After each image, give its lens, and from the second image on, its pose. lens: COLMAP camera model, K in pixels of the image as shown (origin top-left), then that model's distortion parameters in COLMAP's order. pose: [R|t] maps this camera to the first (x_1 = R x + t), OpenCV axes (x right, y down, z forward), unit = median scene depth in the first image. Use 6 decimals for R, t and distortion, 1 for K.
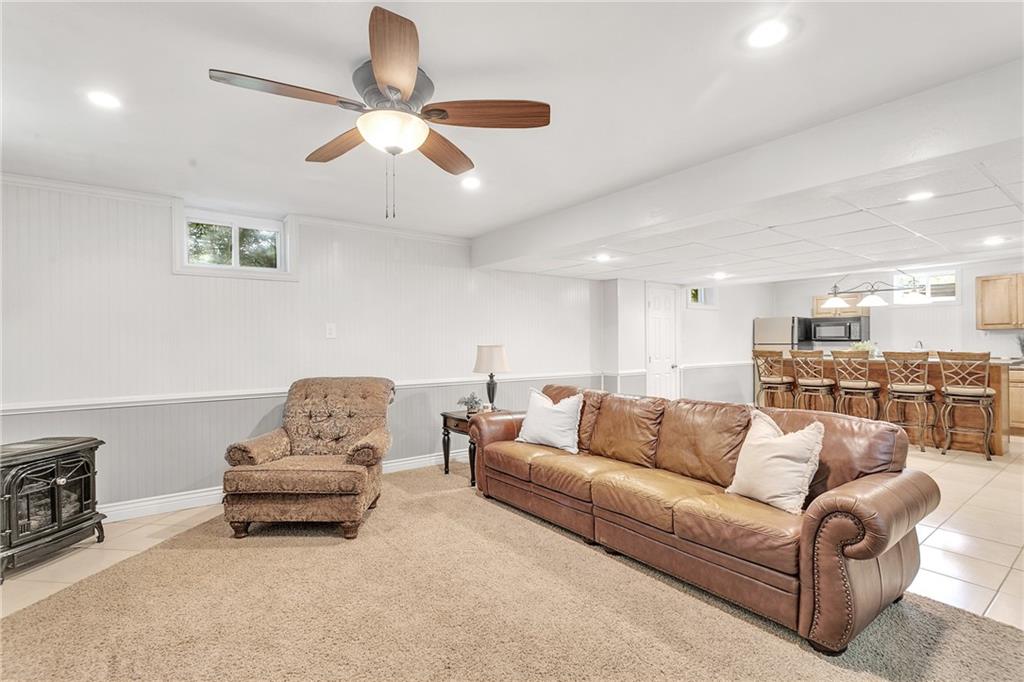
lens RADIAL K [[484.3, 0, 510.5], [0, 484.3, 337.9], [0, 0, 1]] dist [0.006747, 0.001005]
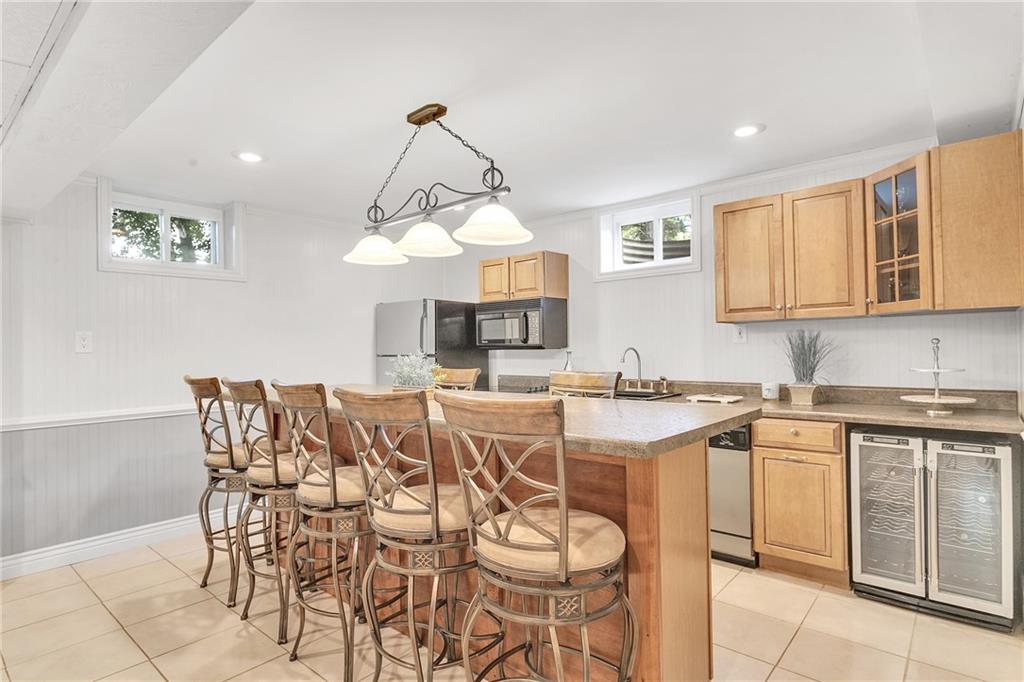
lens RADIAL K [[533.6, 0, 515.1], [0, 533.6, 341.9], [0, 0, 1]] dist [-0.012327, -0.000214]
pose [[0.976488, -0.005120, 0.215512, 0.638630], [0.005367, 0.999985, -0.000560, 0.000275], [-0.215506, 0.001703, 0.976501, 0.535385]]
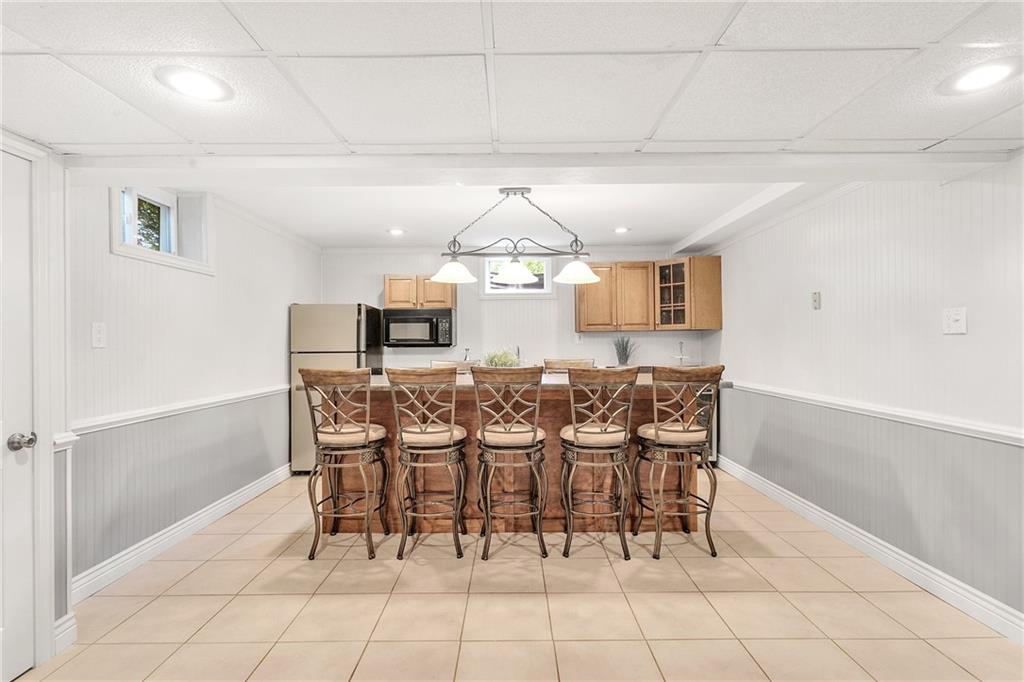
lens RADIAL K [[484.3, 0, 512.1], [0, 484.3, 341.2], [0, 0, 1]] dist [0.006747, 0.001005]
pose [[0.597493, 0.007048, 0.801843, 0.273694], [-0.004406, 0.999975, -0.005507, 0.003250], [-0.801862, -0.000243, 0.597509, 0.600775]]
